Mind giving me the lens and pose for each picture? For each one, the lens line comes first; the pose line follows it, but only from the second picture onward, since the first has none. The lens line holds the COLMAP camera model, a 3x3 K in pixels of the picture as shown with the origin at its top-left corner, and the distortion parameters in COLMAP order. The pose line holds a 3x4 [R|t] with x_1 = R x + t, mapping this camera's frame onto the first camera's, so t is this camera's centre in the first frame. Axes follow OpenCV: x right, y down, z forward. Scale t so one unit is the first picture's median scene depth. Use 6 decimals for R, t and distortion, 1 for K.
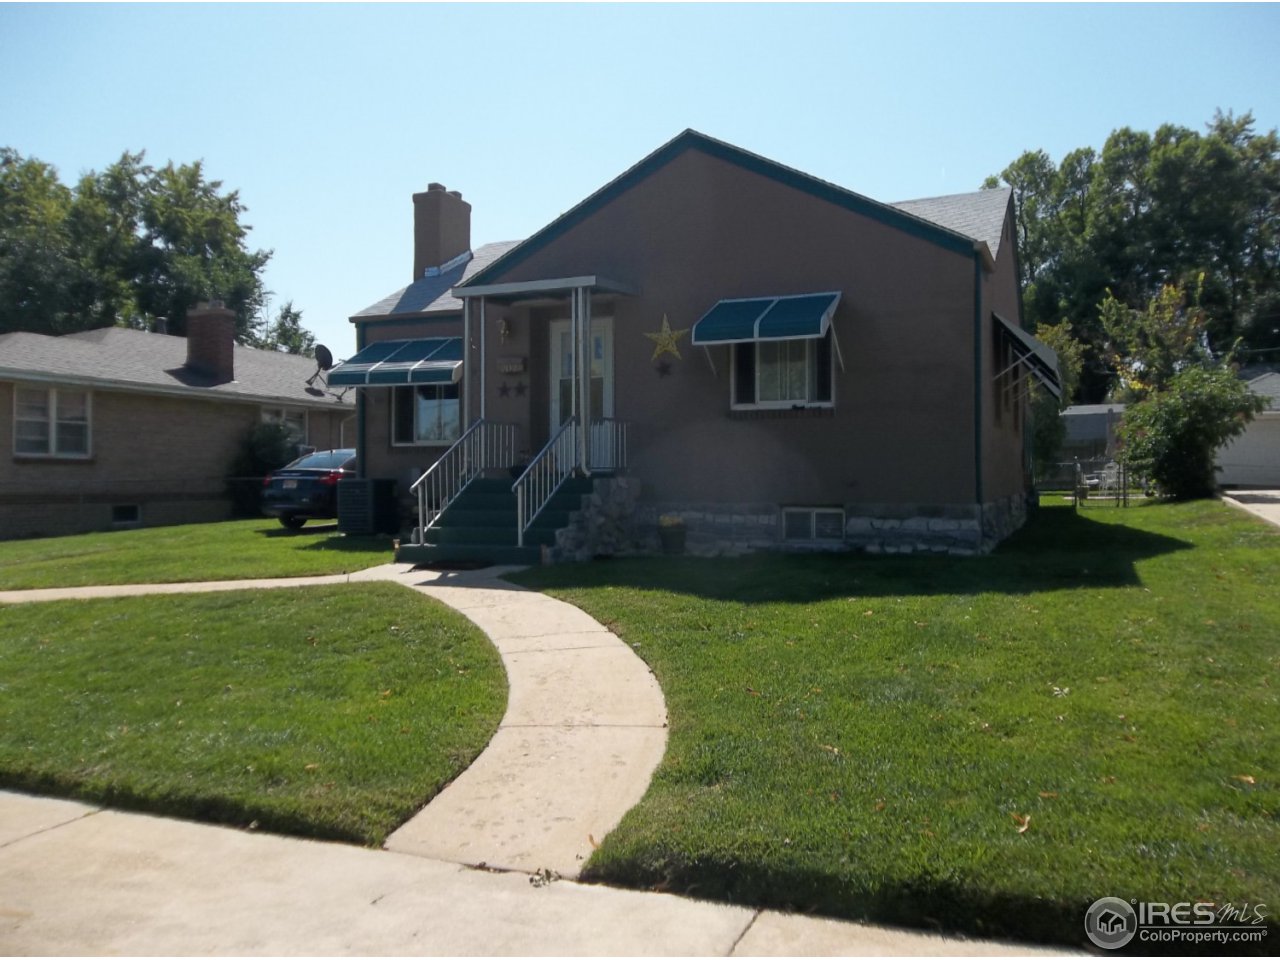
lens RADIAL K [[1033.6, 0, 637.8], [0, 1033.6, 484.5], [0, 0, 1]] dist [-0.029978, 0.017210]
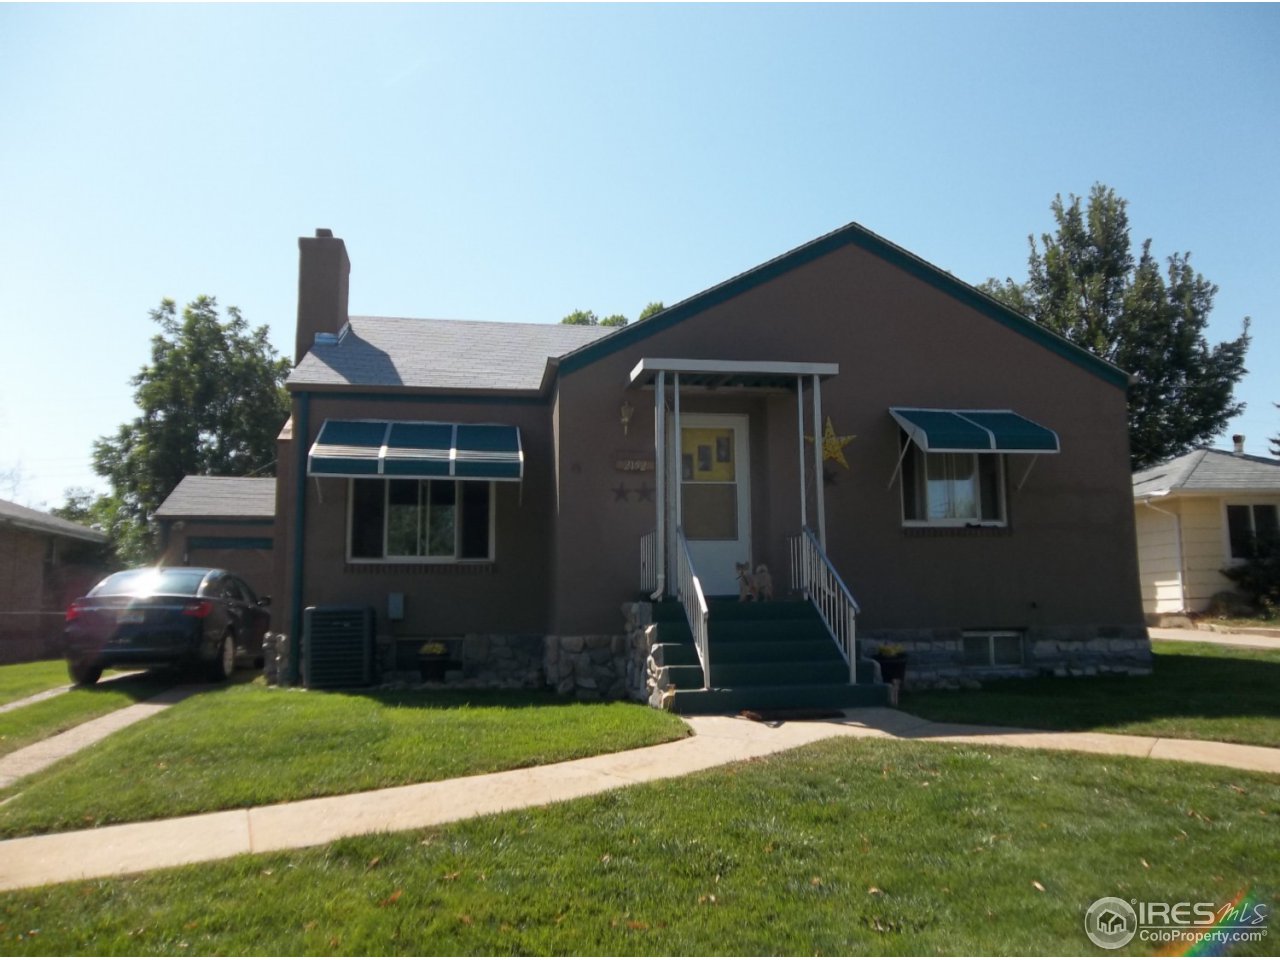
lens RADIAL K [[1033.6, 0, 638.7], [0, 1033.6, 473.7], [0, 0, 1]] dist [-0.029978, 0.017210]
pose [[0.841253, 0.069544, 0.536151, -0.616961], [0.010235, 0.989466, -0.144403, 0.012255], [-0.540545, 0.126966, 0.831679, 0.368962]]
